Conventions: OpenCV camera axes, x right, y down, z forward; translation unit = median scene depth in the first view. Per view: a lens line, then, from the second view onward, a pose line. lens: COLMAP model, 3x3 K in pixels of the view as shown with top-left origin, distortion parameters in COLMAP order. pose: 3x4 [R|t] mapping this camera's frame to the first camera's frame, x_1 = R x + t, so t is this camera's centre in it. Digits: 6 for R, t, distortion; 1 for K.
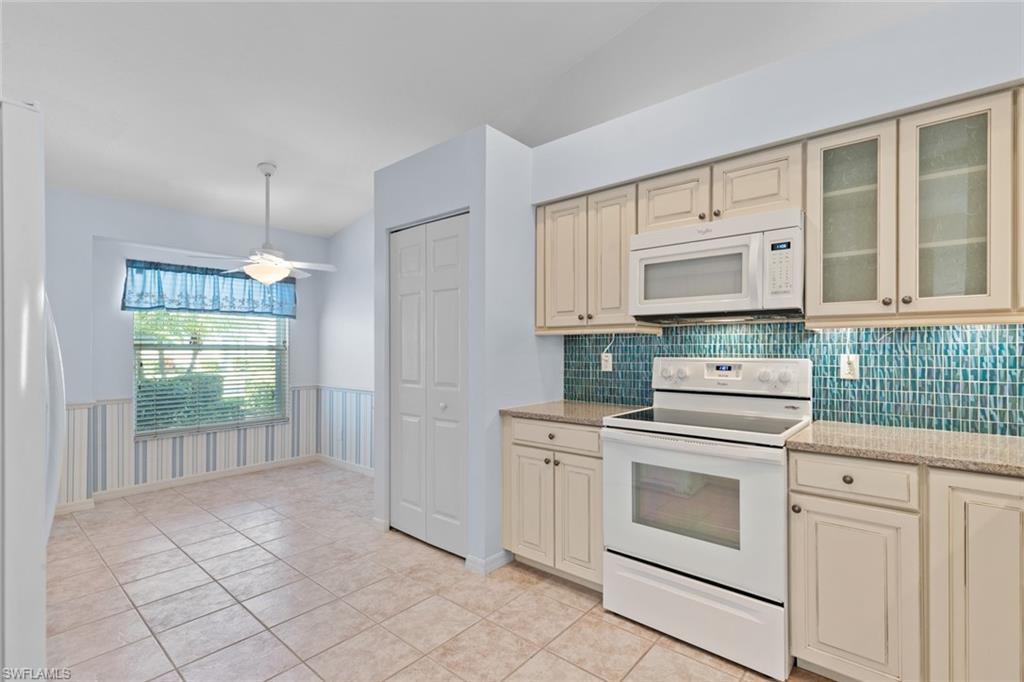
lens RADIAL K [[463.4, 0, 516.7], [0, 463.4, 348.2], [0, 0, 1]] dist [0.008492, -0.001816]
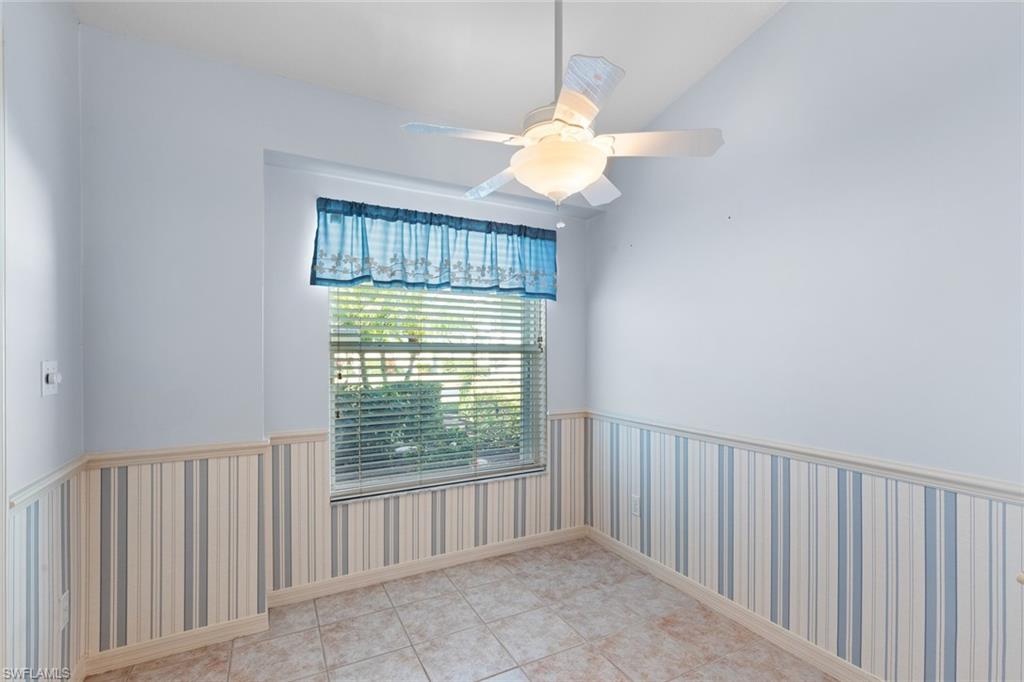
lens RADIAL K [[463.4, 0, 520.1], [0, 463.4, 356.9], [0, 0, 1]] dist [0.008492, -0.001816]
pose [[0.931412, 0.003923, -0.363945, -0.561593], [0.000191, 0.999937, 0.011267, 0.004666], [0.363966, -0.010563, 0.931352, 0.794863]]
